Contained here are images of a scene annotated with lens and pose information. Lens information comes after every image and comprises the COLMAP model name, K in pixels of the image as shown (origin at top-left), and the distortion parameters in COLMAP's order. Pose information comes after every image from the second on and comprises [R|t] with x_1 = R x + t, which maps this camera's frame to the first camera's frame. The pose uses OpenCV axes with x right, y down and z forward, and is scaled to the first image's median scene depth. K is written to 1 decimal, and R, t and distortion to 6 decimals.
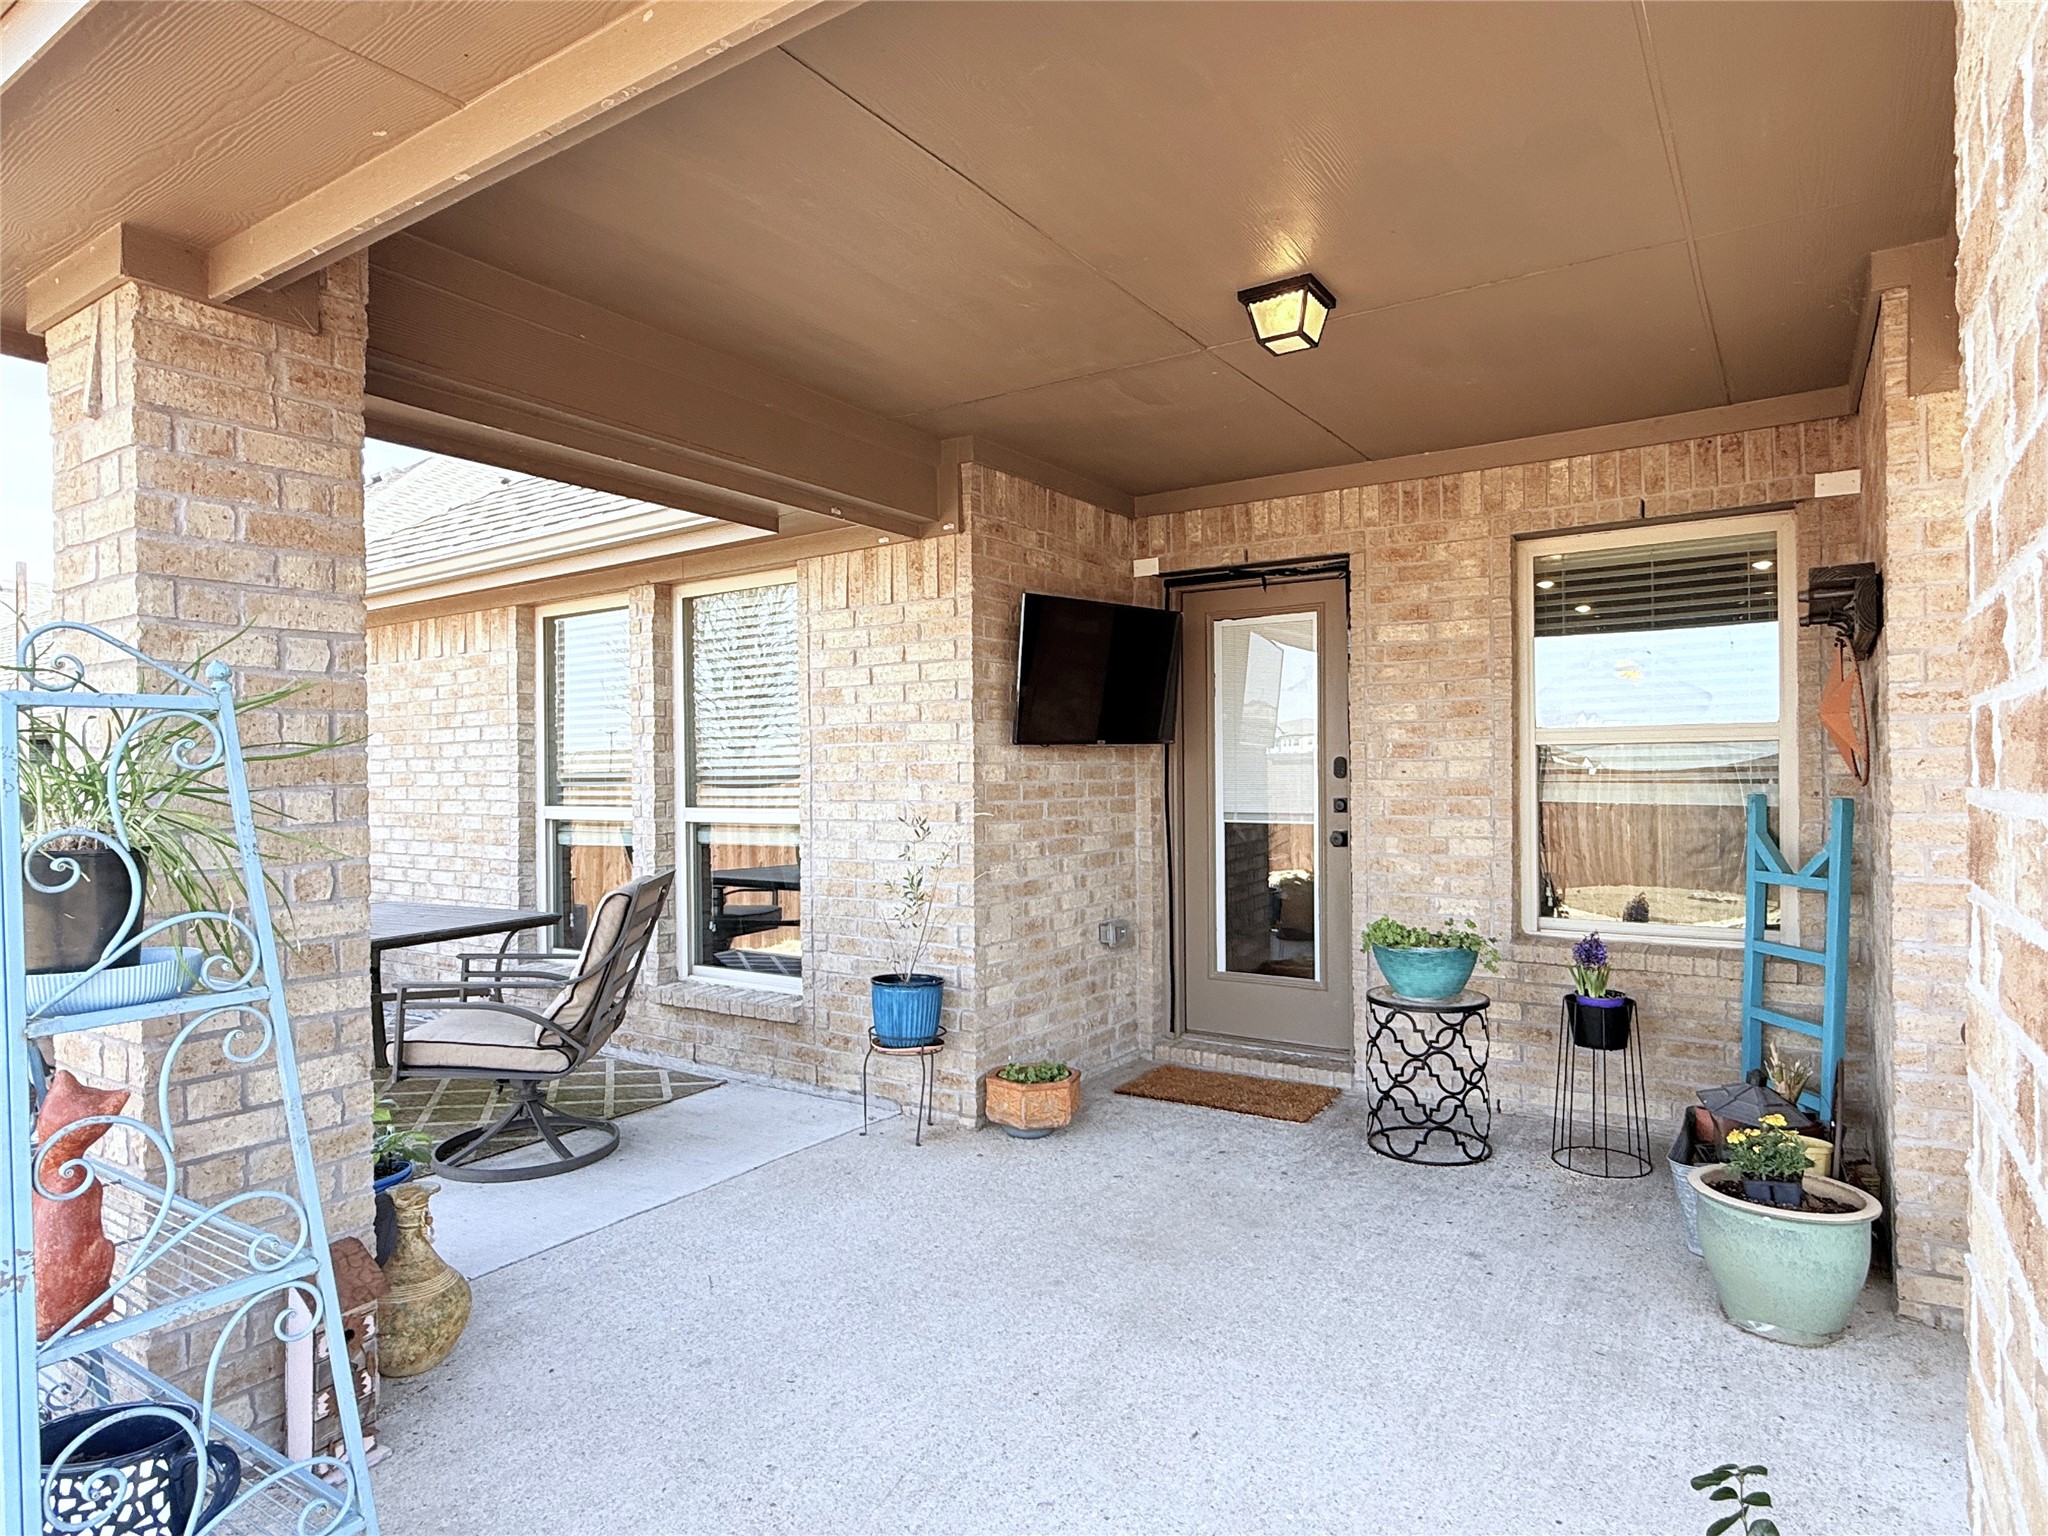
lens RADIAL K [[1164.1, 0, 1009.8], [0, 1164.1, 768.7], [0, 0, 1]] dist [-0.014855, 0.000342]
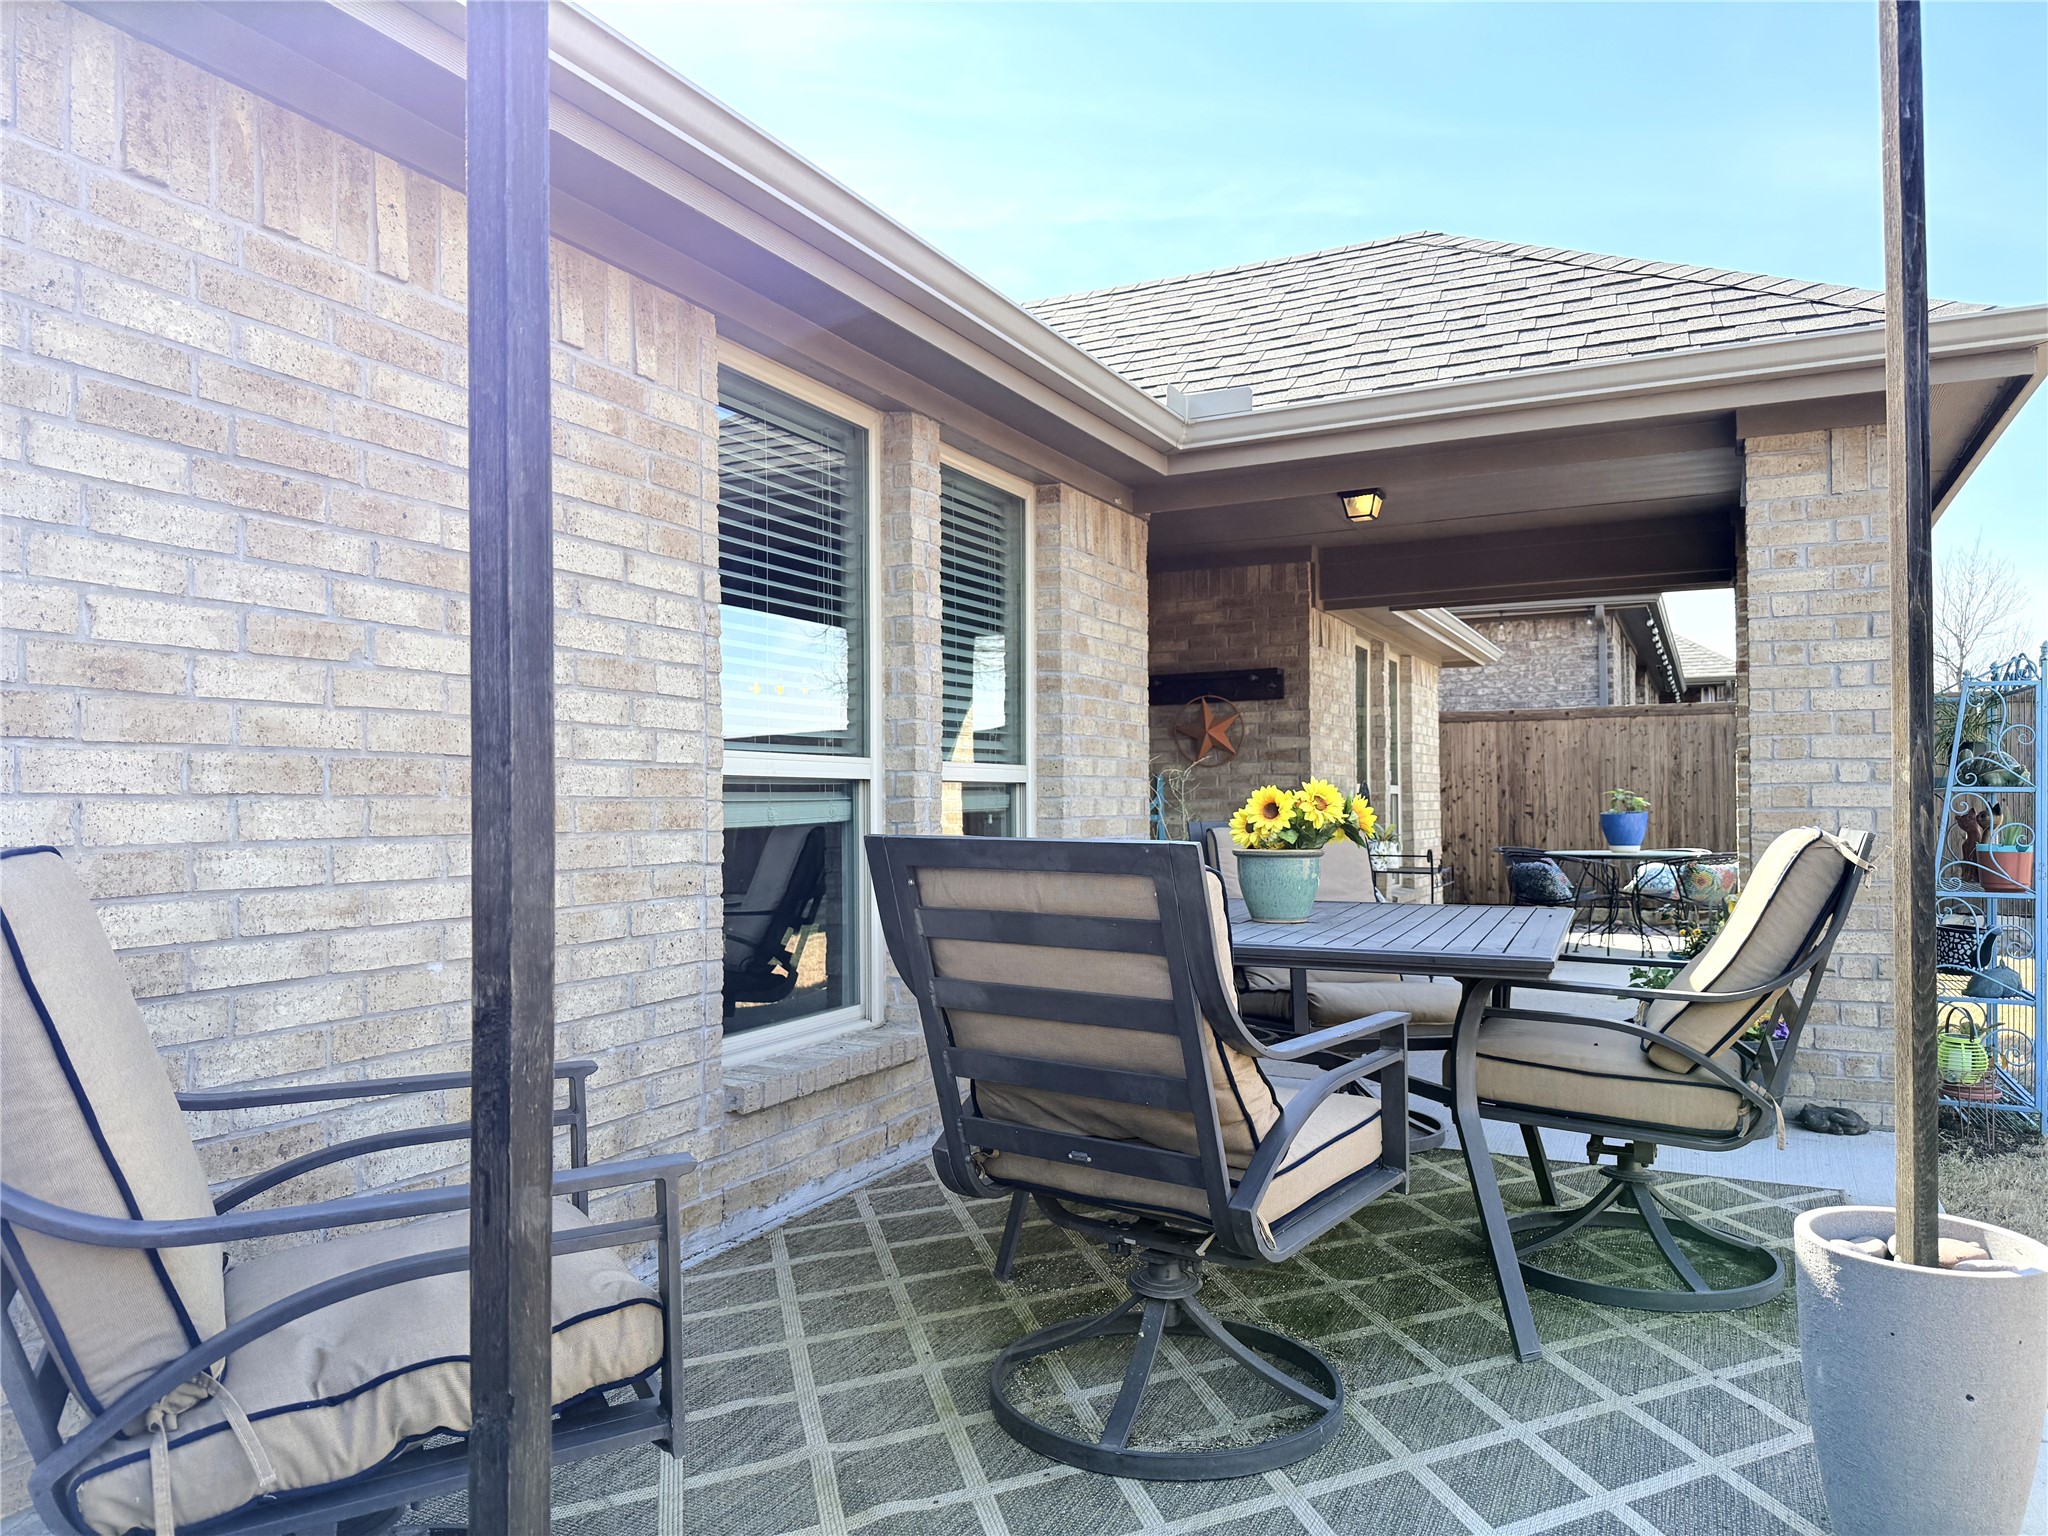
lens RADIAL K [[1434.0, 0, 1031.6], [0, 1434.0, 774.3], [0, 0, 1]] dist [0.002298, -0.002861]
pose [[-0.155941, 0.037729, 0.987046, -1.288212], [0.016347, 0.999232, -0.035612, 0.085099], [-0.987631, 0.010582, -0.156438, 1.228397]]
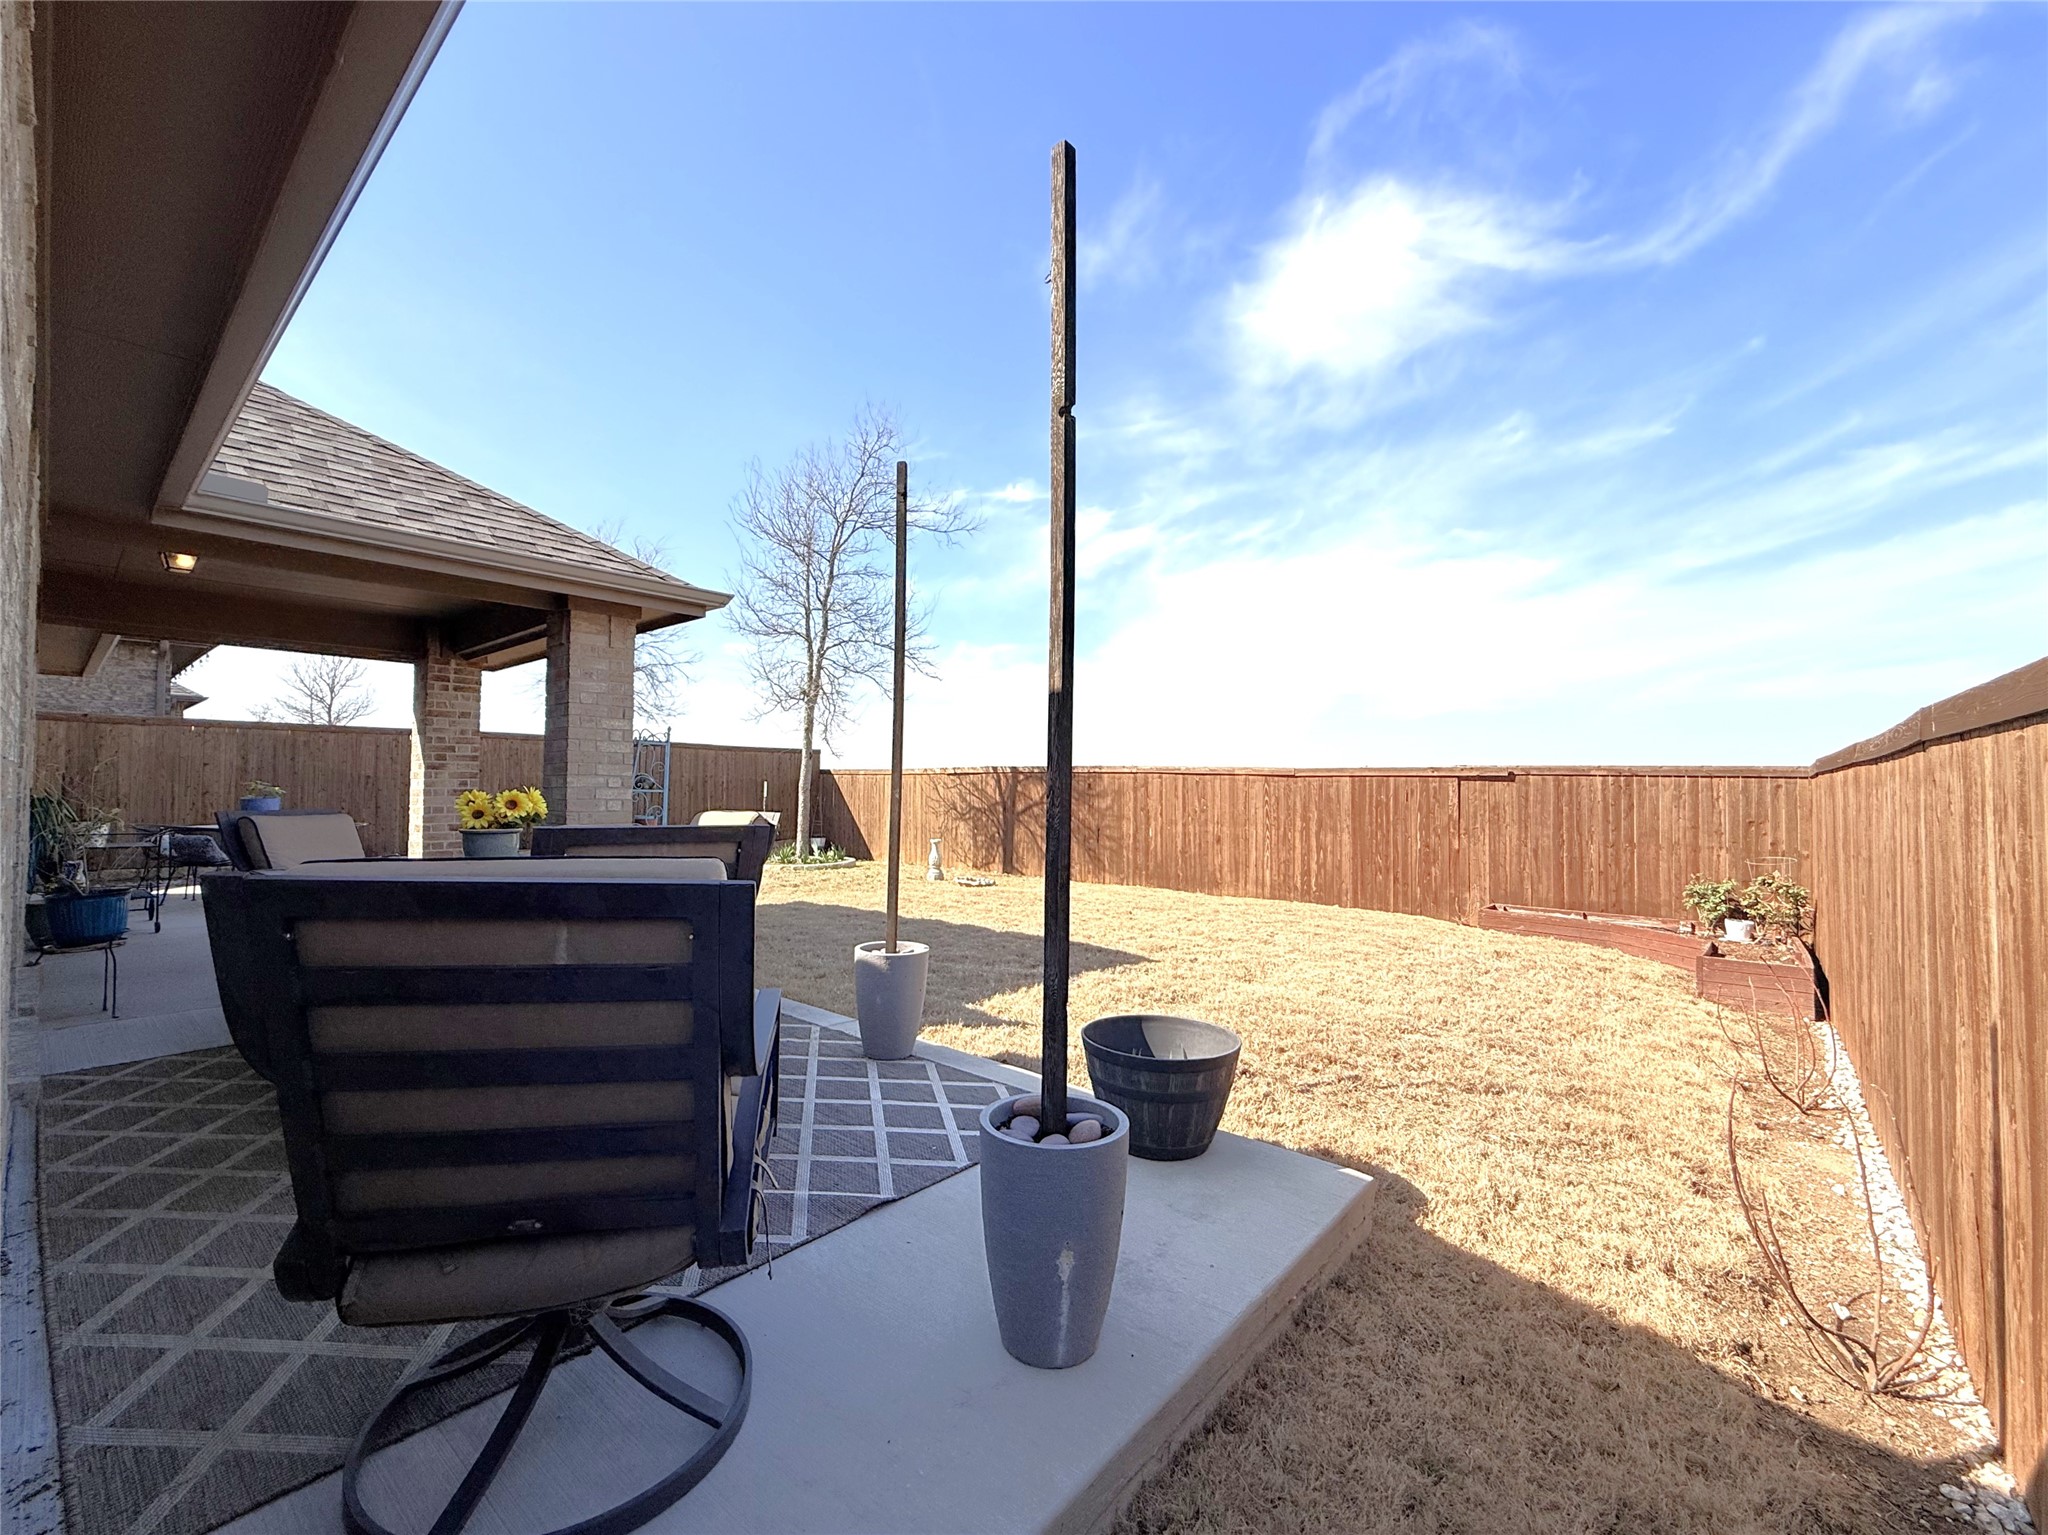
lens RADIAL K [[817.4, 0, 1023.4], [0, 817.4, 769.7], [0, 0, 1]] dist [-0.000849, -0.000016]
pose [[-0.995283, 0.010229, 0.096475, -0.980255], [0.008322, 0.999762, -0.020148, 0.057003], [-0.096658, -0.019250, -0.995131, 1.877767]]
